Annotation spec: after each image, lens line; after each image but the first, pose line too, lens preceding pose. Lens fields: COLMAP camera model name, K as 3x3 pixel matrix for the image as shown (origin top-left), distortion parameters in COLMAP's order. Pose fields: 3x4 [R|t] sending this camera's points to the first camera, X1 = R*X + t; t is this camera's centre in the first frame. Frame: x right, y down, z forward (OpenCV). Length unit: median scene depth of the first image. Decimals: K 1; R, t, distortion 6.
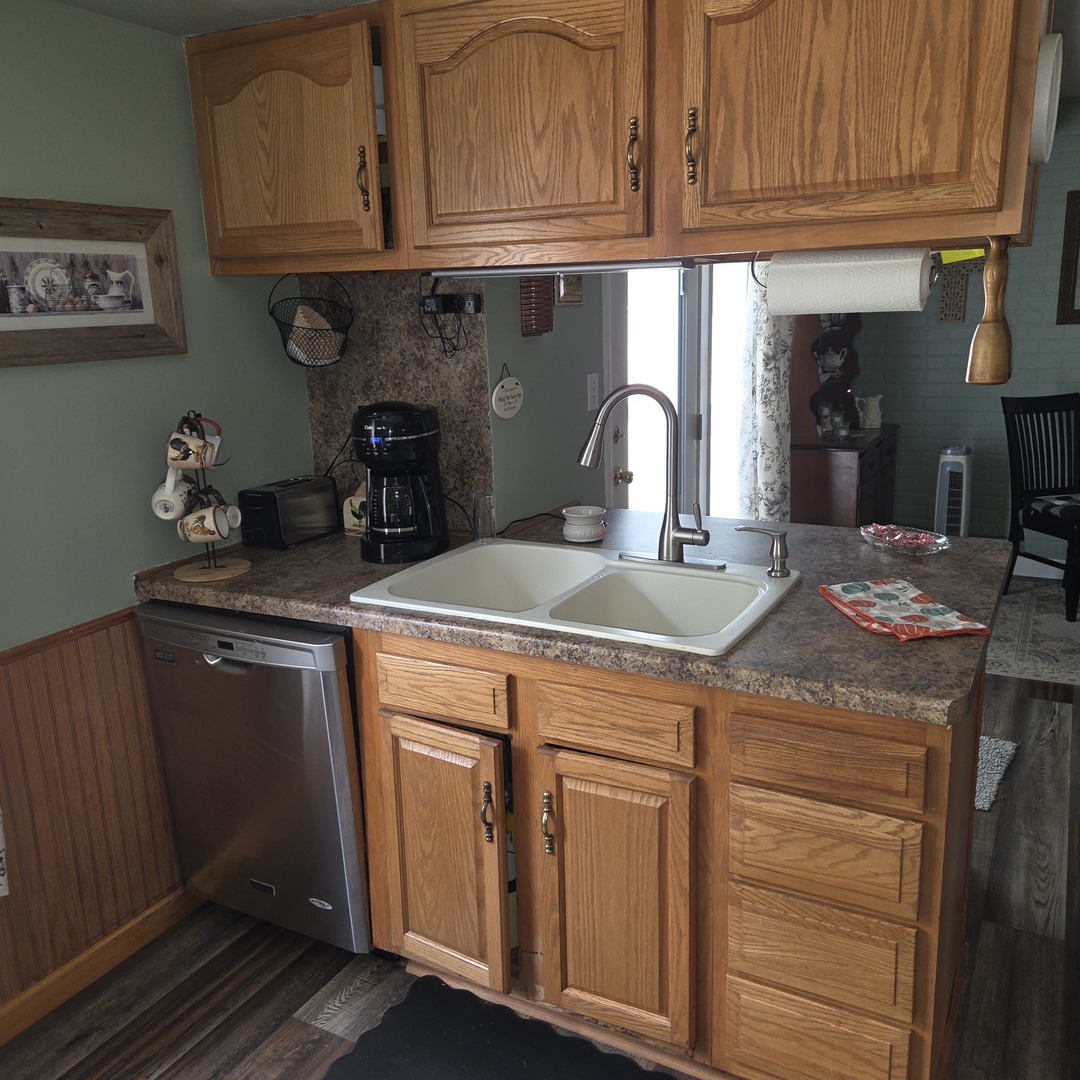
lens RADIAL K [[951.6, 0, 532.5], [0, 951.6, 535.3], [0, 0, 1]] dist [0.056573, -0.059511]
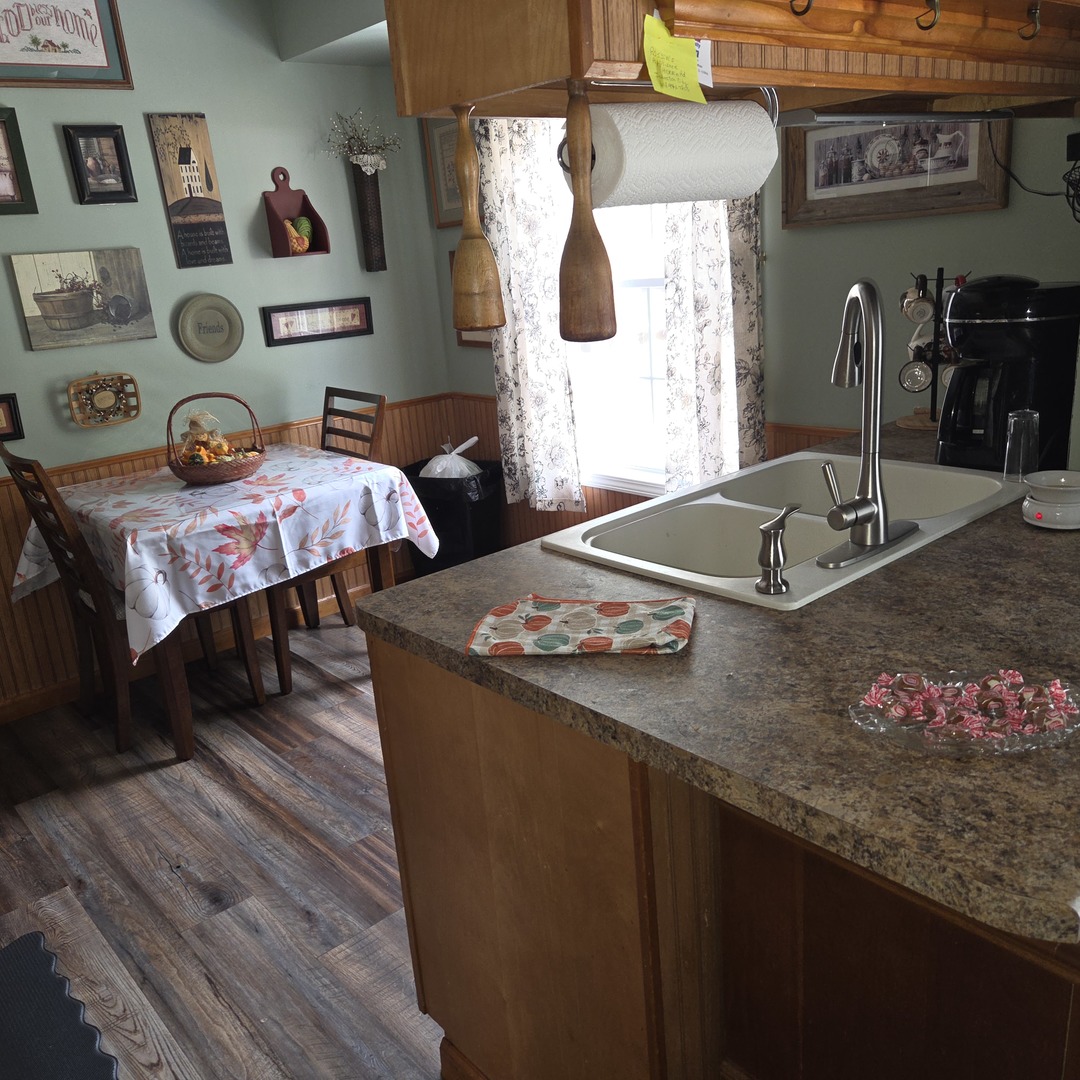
lens RADIAL K [[951.6, 0, 532.5], [0, 951.6, 535.3], [0, 0, 1]] dist [0.056573, -0.059511]
pose [[-0.345699, 0.328799, -0.878853, 0.913936], [-0.125292, 0.912038, 0.390498, -0.240275], [0.929943, 0.245108, -0.274095, 1.034818]]
